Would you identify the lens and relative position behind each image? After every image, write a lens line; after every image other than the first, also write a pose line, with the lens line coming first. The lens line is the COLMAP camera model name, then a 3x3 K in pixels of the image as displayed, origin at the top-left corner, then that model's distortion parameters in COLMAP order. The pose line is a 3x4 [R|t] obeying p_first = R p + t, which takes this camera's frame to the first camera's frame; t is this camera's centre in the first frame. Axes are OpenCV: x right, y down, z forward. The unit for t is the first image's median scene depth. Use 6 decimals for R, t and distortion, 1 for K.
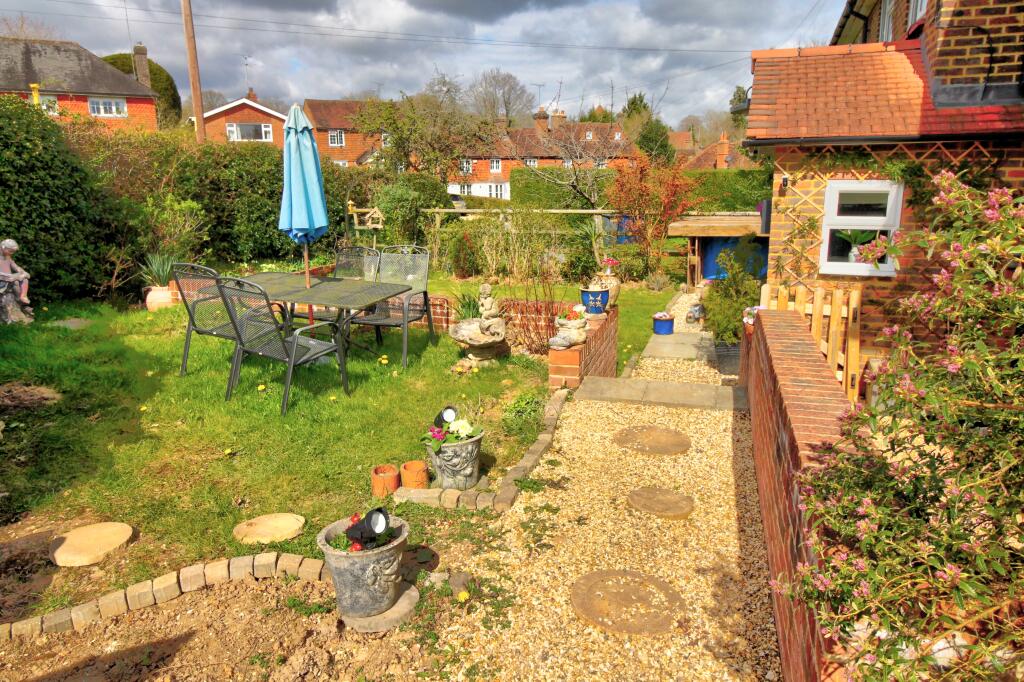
lens RADIAL K [[682.6, 0, 508.7], [0, 682.6, 326.5], [0, 0, 1]] dist [0.005789, -0.009979]
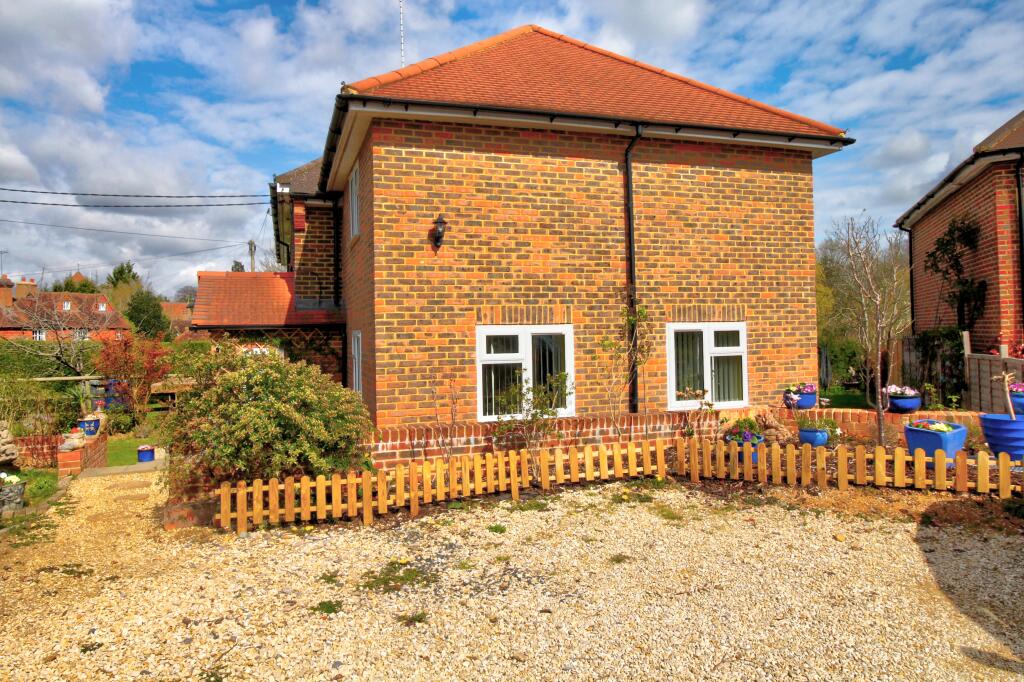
lens RADIAL K [[682.6, 0, 522.5], [0, 682.6, 319.0], [0, 0, 1]] dist [0.005789, -0.009979]
pose [[0.761823, 0.012939, 0.647657, -0.060173], [0.151446, 0.968535, -0.197492, 0.082358], [-0.629834, 0.248539, 0.735893, -0.374710]]
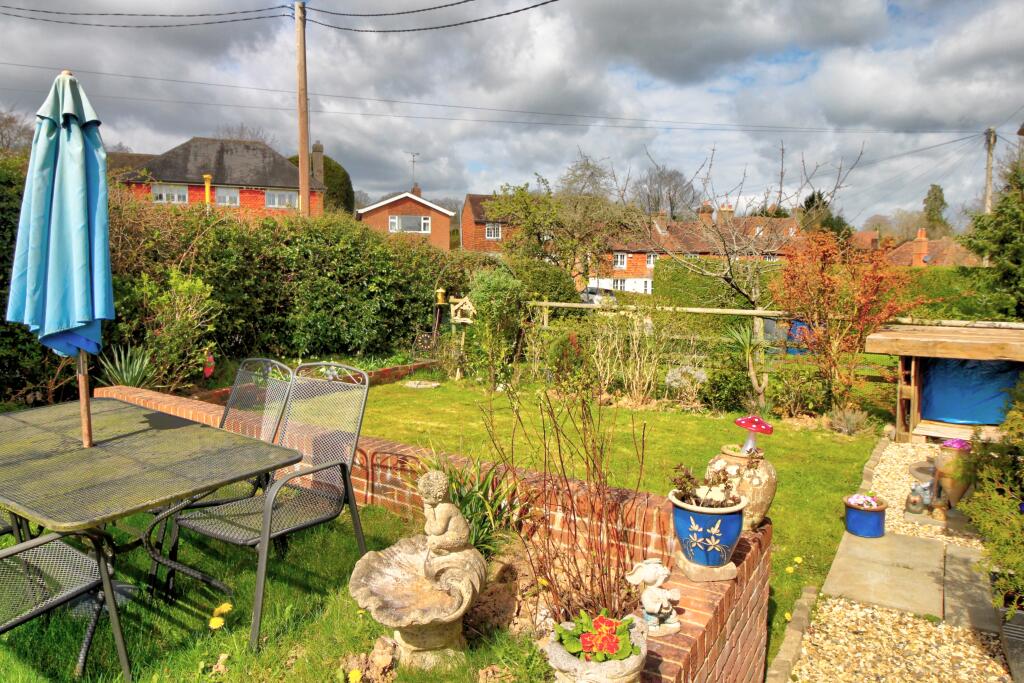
lens RADIAL K [[682.6, 0, 509.5], [0, 682.6, 330.7], [0, 0, 1]] dist [0.005789, -0.009979]
pose [[0.971917, 0.043217, -0.231323, 0.046595], [-0.073175, 0.989763, -0.122535, -0.044287], [0.223659, 0.136021, 0.965129, 0.261323]]
